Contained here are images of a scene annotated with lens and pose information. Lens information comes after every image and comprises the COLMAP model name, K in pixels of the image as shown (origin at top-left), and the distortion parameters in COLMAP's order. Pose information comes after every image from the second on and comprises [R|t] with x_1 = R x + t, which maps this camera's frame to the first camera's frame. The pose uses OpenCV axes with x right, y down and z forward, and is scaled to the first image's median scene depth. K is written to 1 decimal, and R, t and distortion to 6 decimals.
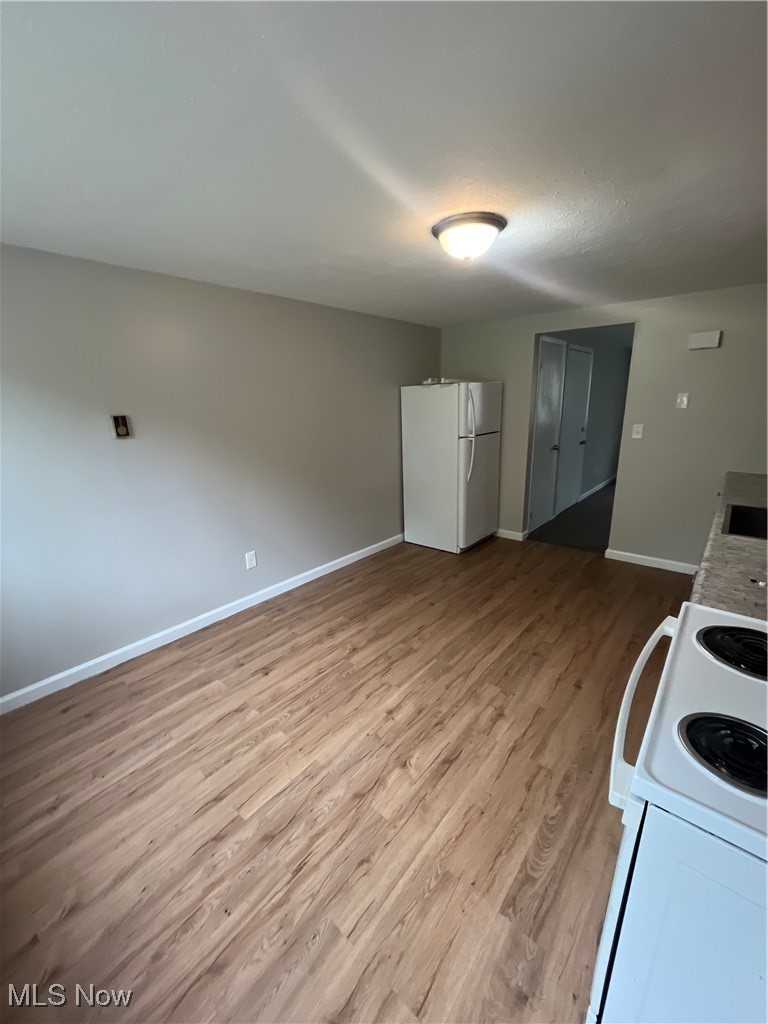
lens RADIAL K [[411.3, 0, 383.5], [0, 411.3, 511.4], [0, 0, 1]] dist [-0.001588, -0.000481]
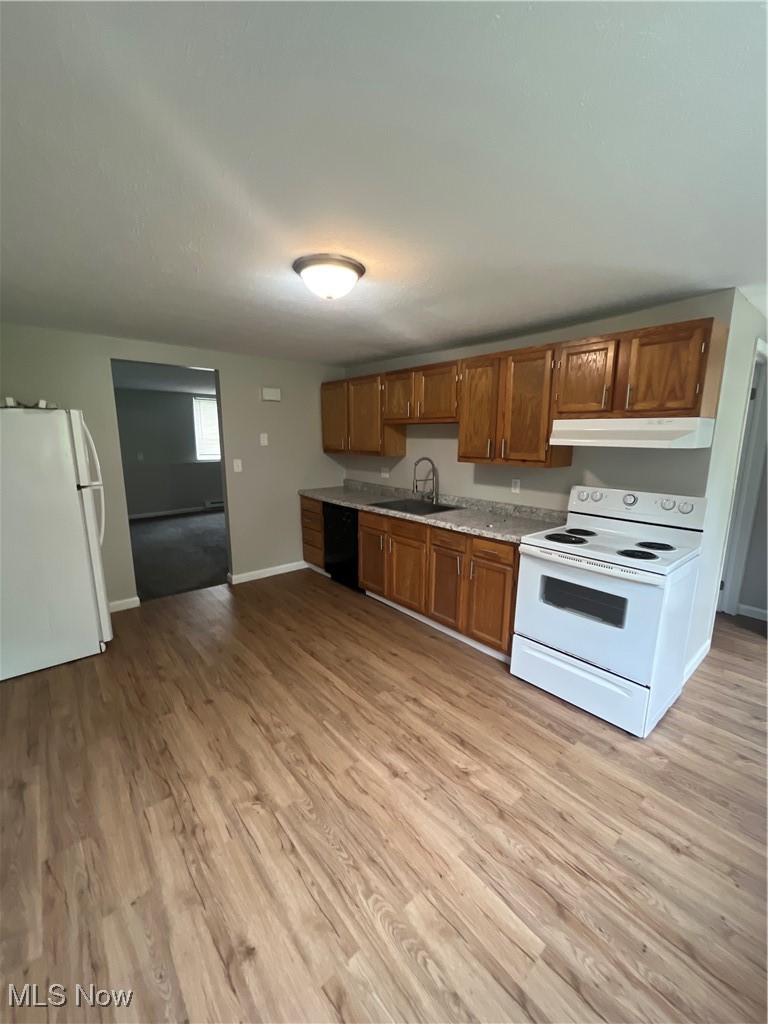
lens RADIAL K [[411.3, 0, 384.3], [0, 411.3, 519.7], [0, 0, 1]] dist [-0.001588, -0.000481]
pose [[0.163340, -0.172636, 0.971348, -0.792871], [0.246455, 0.960495, 0.129264, -0.176918], [-0.955291, 0.218279, 0.199434, 0.743908]]
